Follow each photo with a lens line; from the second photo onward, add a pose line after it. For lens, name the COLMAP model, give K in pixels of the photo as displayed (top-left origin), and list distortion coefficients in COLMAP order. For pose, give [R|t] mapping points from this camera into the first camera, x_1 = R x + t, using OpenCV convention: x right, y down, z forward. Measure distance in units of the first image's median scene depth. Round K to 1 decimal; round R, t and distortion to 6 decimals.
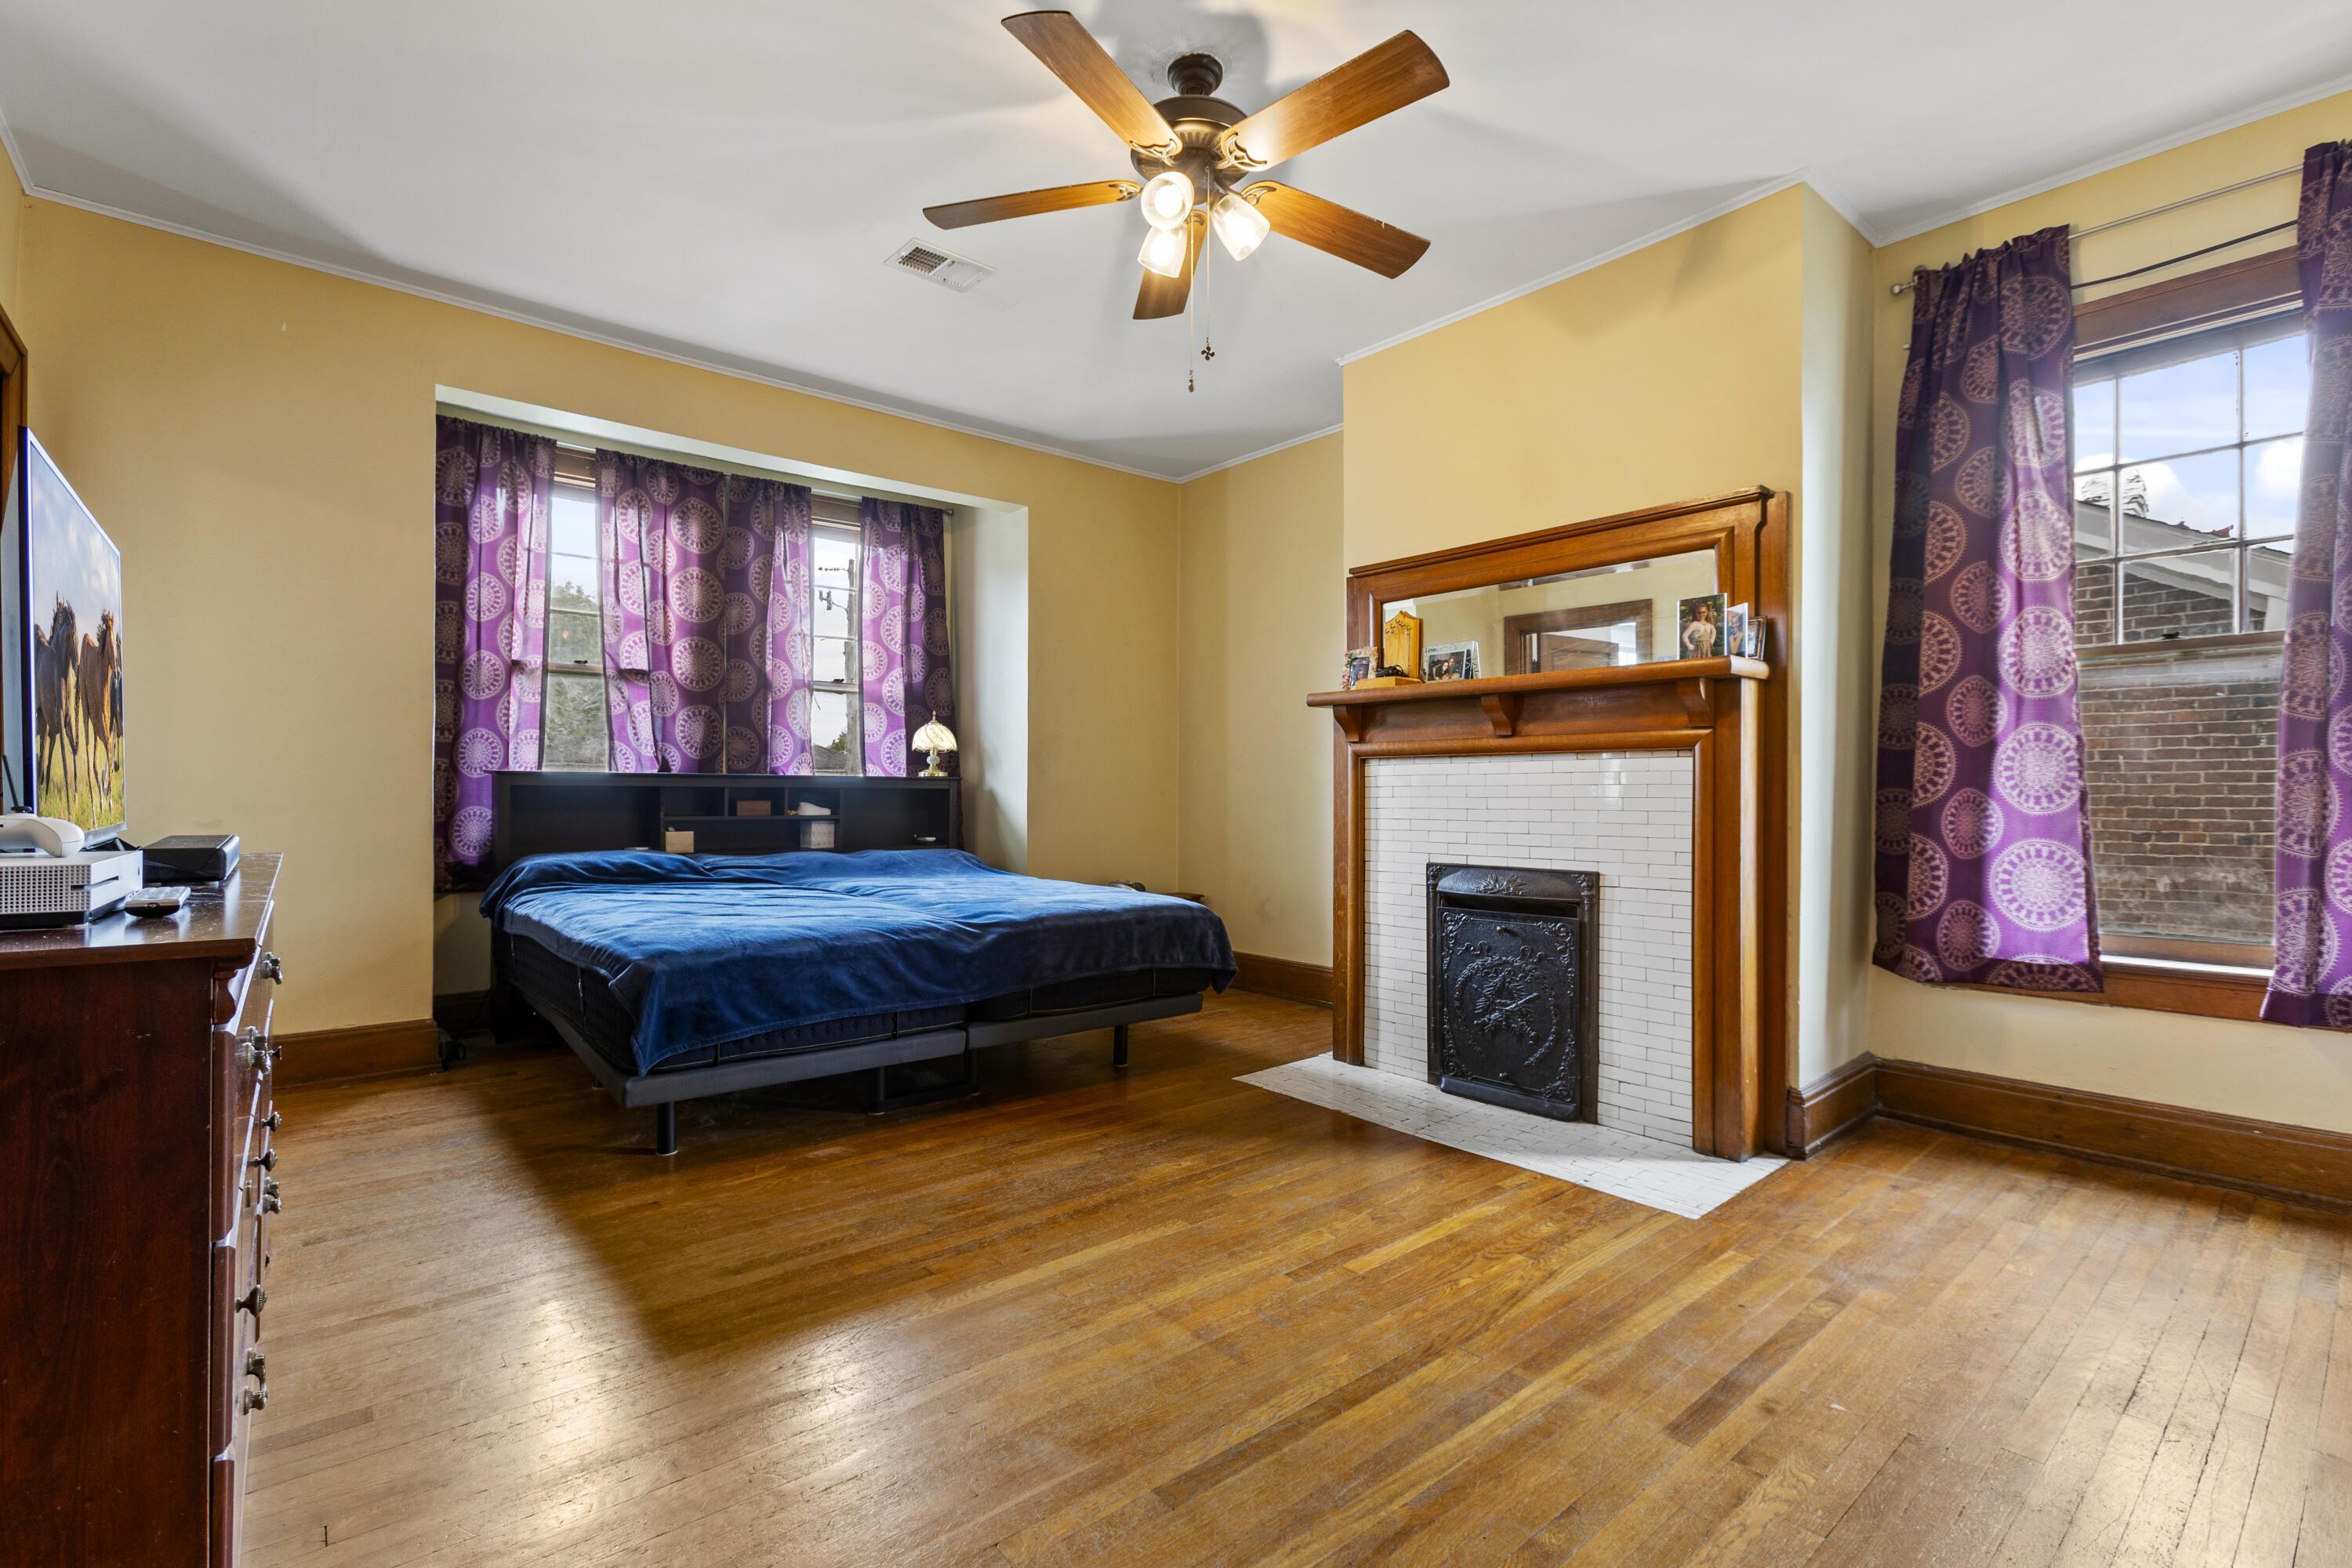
lens RADIAL K [[1065.6, 0, 1176.0], [0, 1065.6, 784.0], [0, 0, 1]] dist [-0.021005, 0.011577]
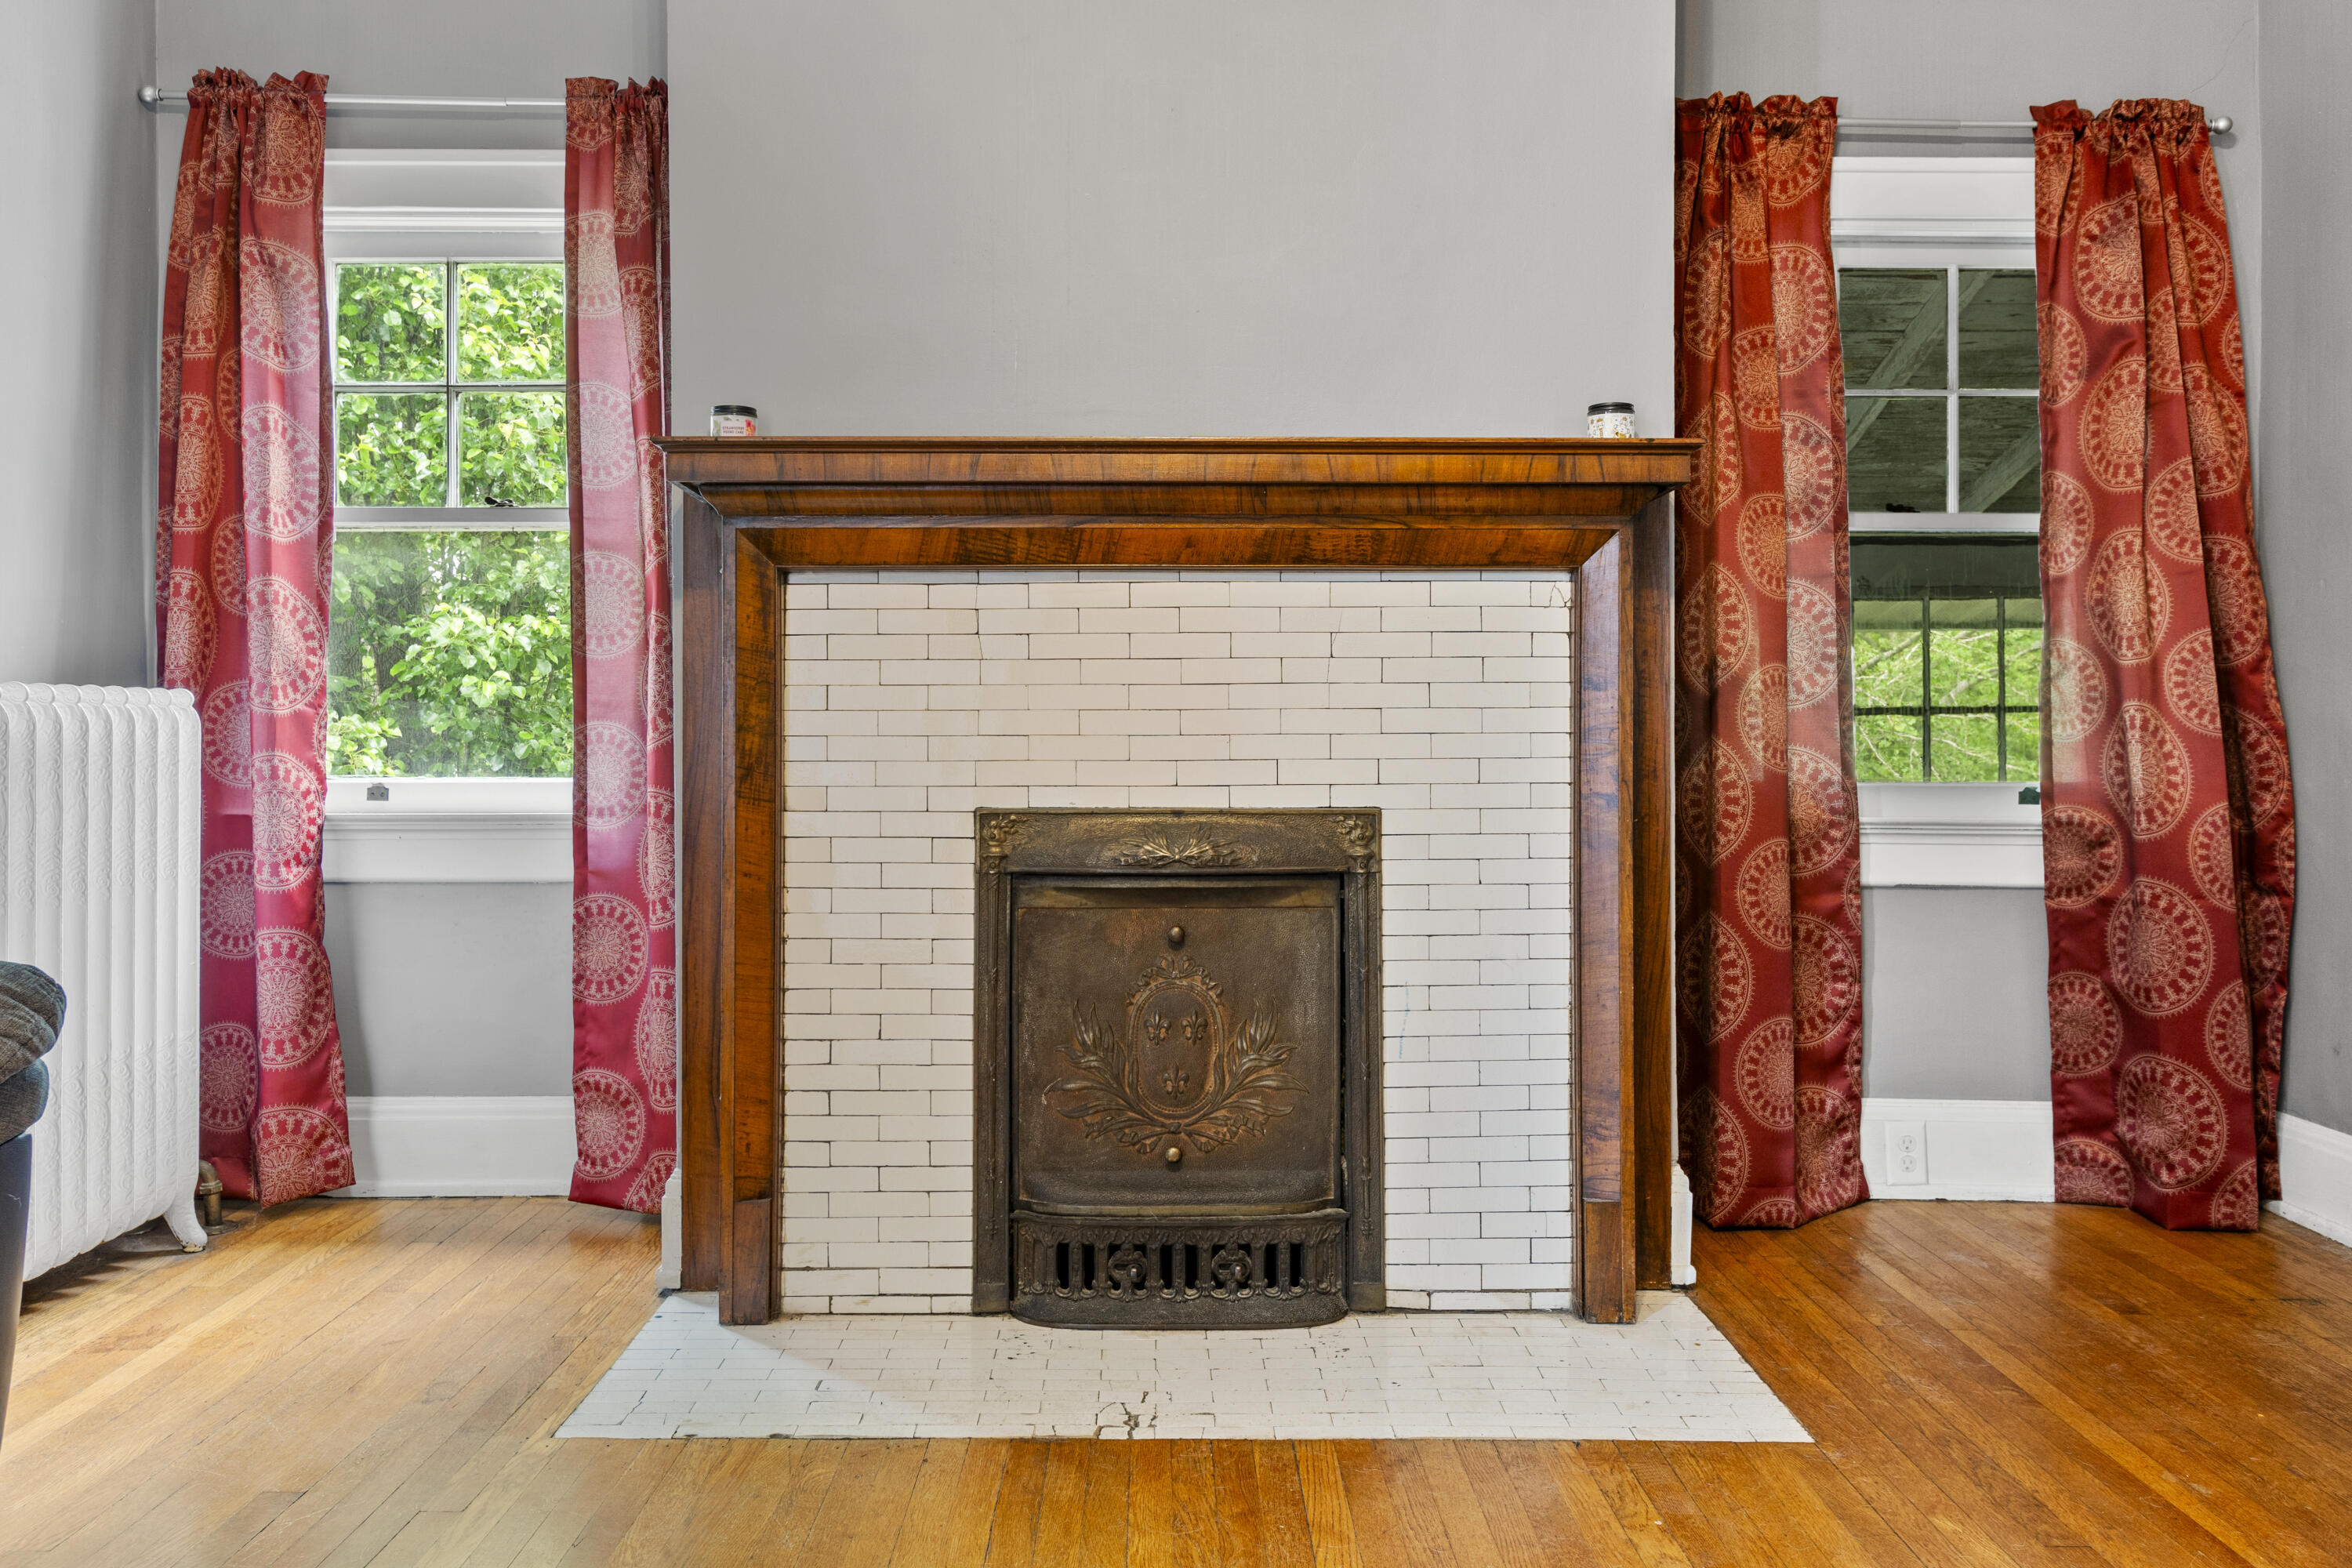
lens RADIAL K [[1743.1, 0, 1177.0], [0, 1743.1, 742.8], [0, 0, 1]] dist [0.004697, -0.002922]
pose [[0.639808, 0.002518, 0.768531, -0.294504], [-0.001184, 0.999997, -0.002291, 0.055346], [-0.768534, 0.000556, 0.639809, 0.547729]]
